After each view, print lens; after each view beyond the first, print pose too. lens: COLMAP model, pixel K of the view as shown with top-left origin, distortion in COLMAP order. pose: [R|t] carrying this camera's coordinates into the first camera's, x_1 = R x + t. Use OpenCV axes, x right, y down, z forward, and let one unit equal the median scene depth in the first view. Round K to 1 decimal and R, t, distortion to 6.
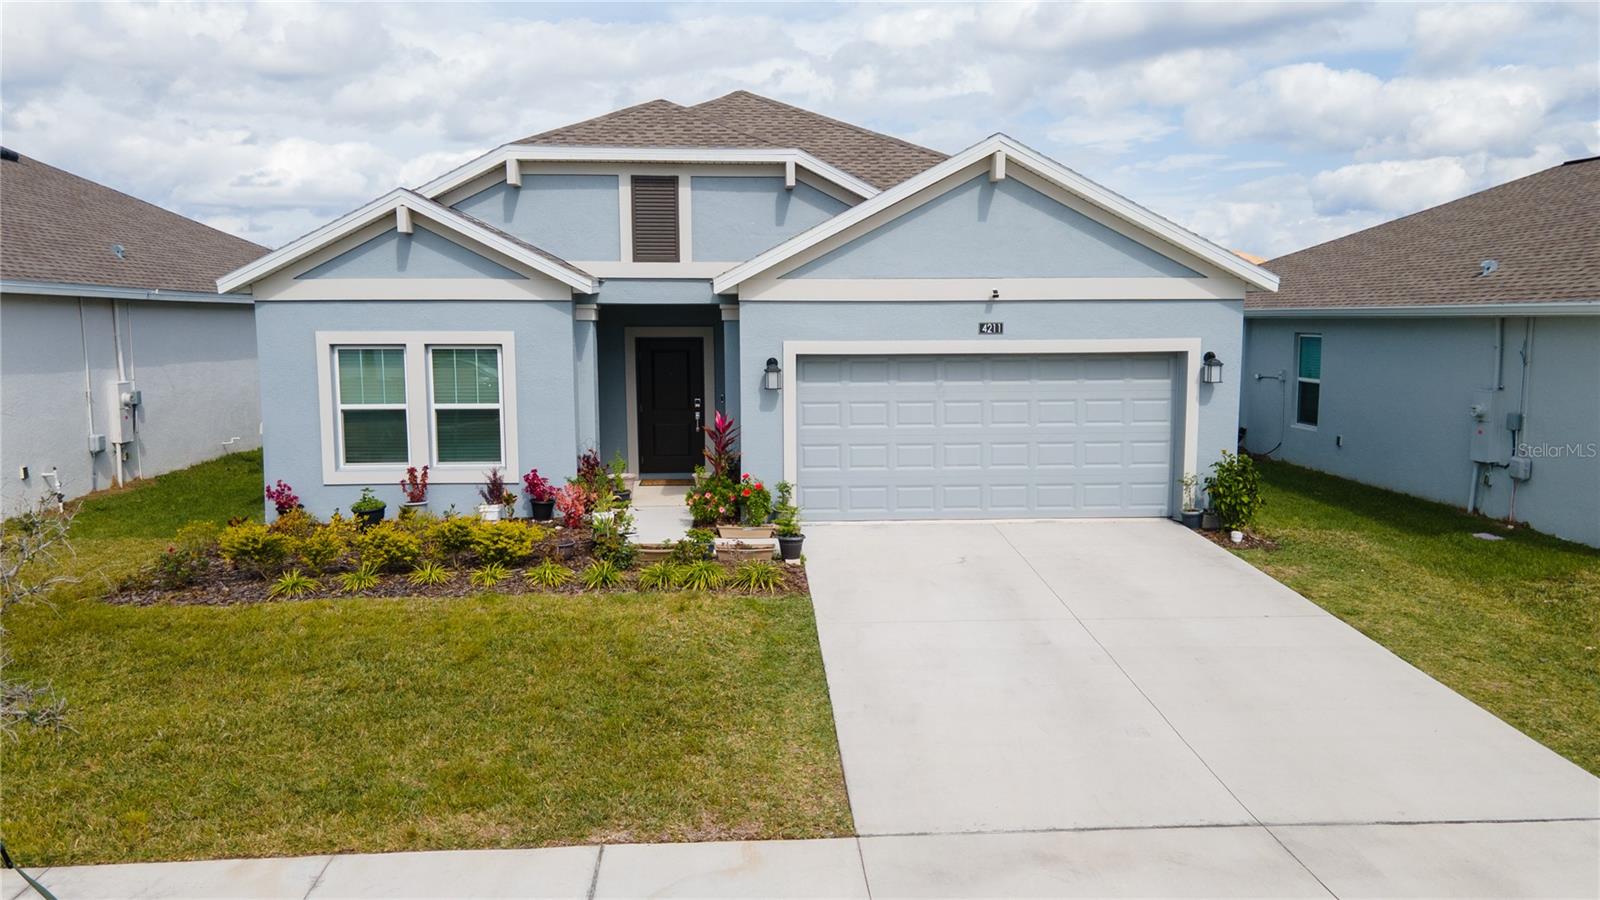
lens RADIAL K [[1177.0, 0, 800.0], [0, 1177.0, 450.0], [0, 0, 1]] dist [0.036781, 0.002901]
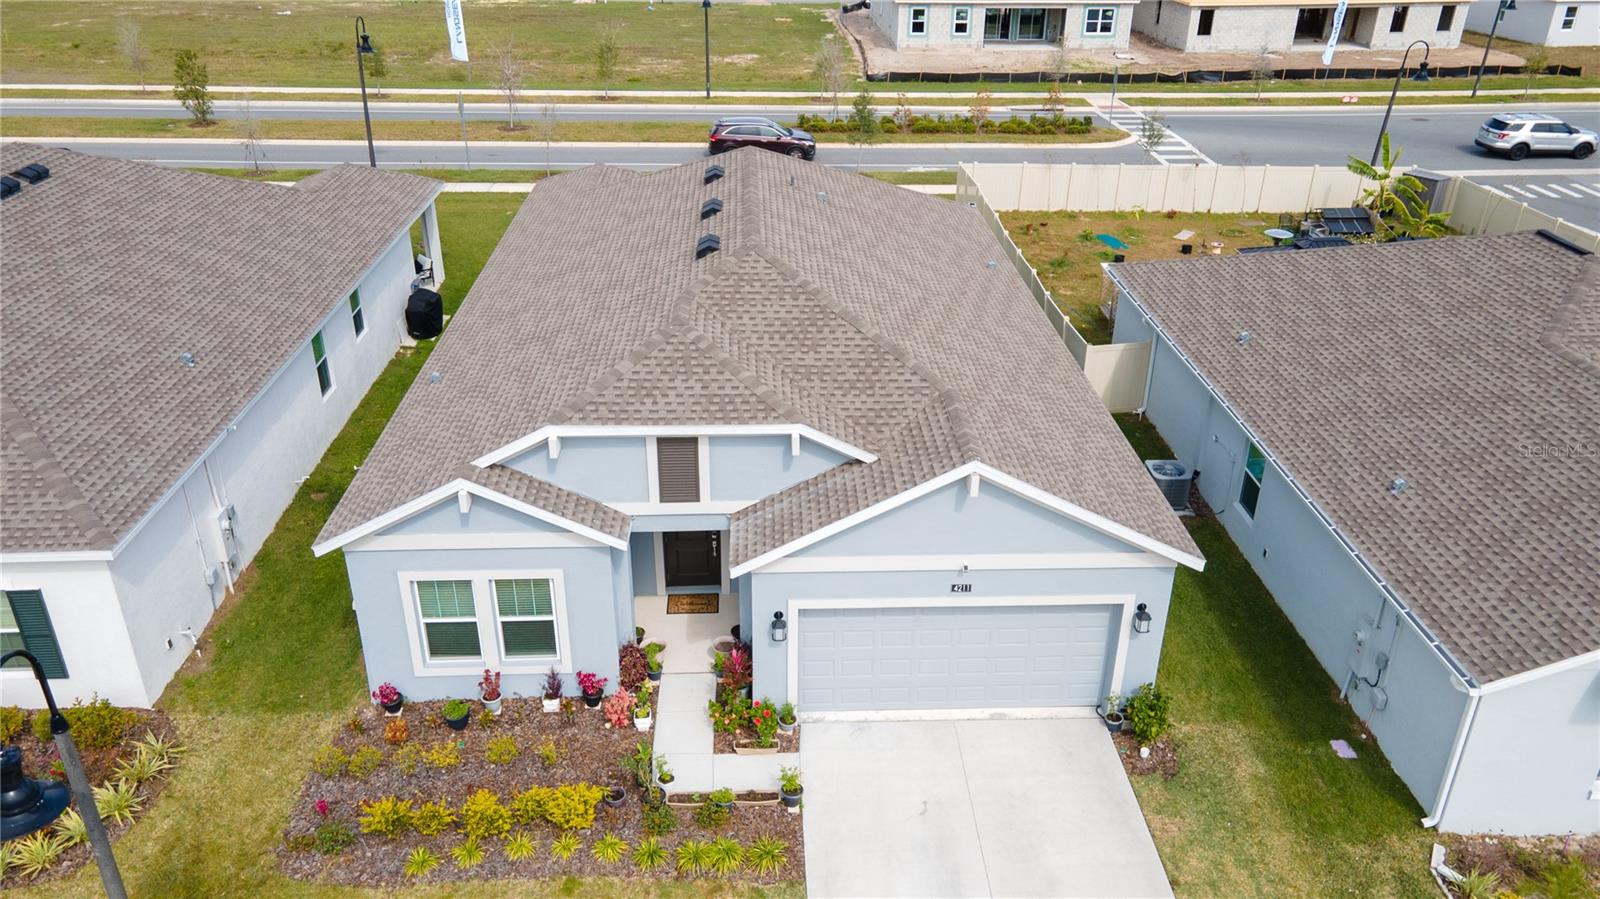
lens RADIAL K [[1178.8, 0, 800.0], [0, 1178.8, 449.5], [0, 0, 1]] dist [0.029474, 0.001150]
pose [[0.999908, 0.013071, -0.003649, 0.000614], [-0.011110, 0.942861, 0.333002, -0.613275], [0.007793, -0.332931, 0.942919, -0.083590]]
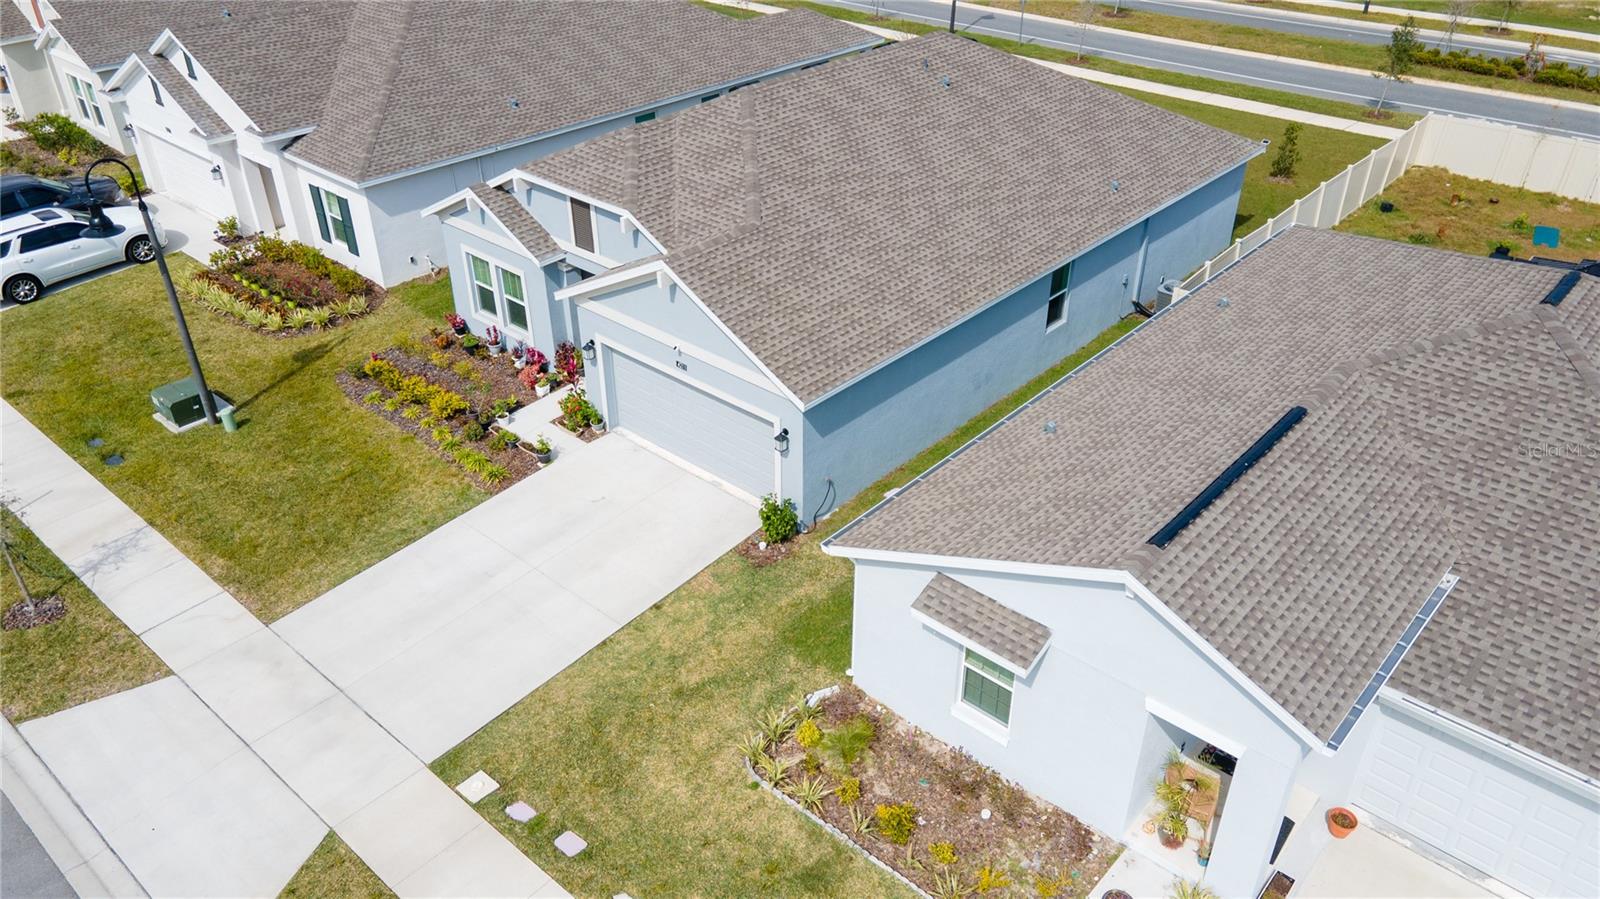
lens RADIAL K [[1162.9, 0, 798.6], [0, 1162.9, 422.4], [0, 0, 1]] dist [0.005022, 0.001943]
pose [[0.714351, 0.366903, -0.595890, 1.185648], [-0.091959, 0.893364, 0.439824, -0.707317], [0.693719, -0.259391, 0.671915, 0.045235]]
